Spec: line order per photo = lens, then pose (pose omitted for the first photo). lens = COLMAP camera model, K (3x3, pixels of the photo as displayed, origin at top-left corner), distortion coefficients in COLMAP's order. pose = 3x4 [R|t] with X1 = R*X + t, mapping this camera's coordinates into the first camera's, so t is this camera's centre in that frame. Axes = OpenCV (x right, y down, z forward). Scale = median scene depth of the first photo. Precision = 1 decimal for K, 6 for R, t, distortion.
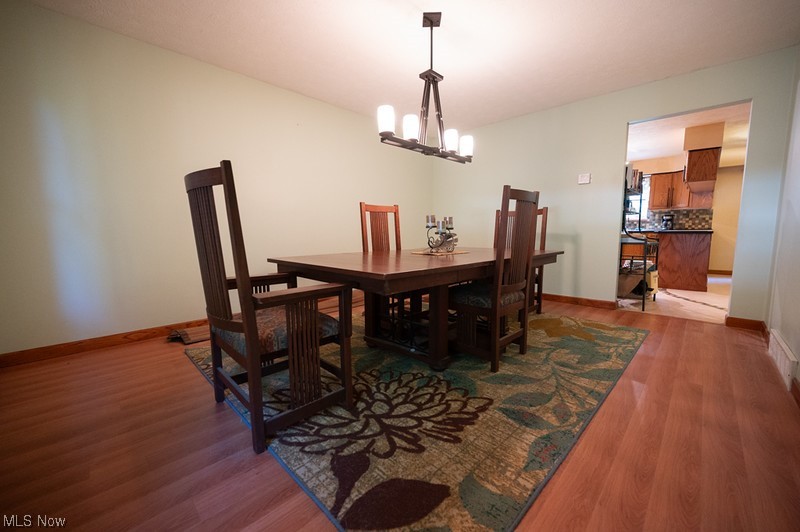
lens RADIAL K [[313.9, 0, 400.8], [0, 313.9, 265.5], [0, 0, 1]] dist [-0.003431, -0.000114]
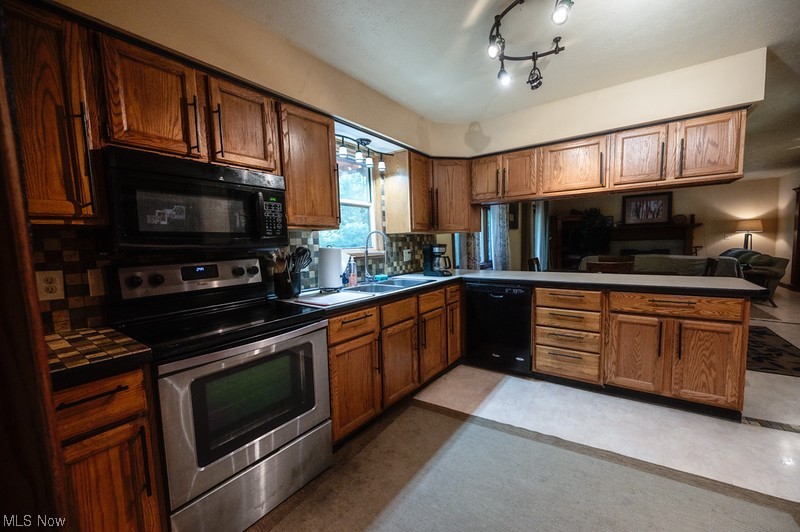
lens RADIAL K [[313.9, 0, 402.3], [0, 313.9, 269.0], [0, 0, 1]] dist [-0.003431, -0.000114]
pose [[-0.140844, -0.064529, 0.987927, 0.378318], [0.148861, 0.985149, 0.085570, -0.173466], [-0.978776, 0.159116, -0.129147, 1.125194]]
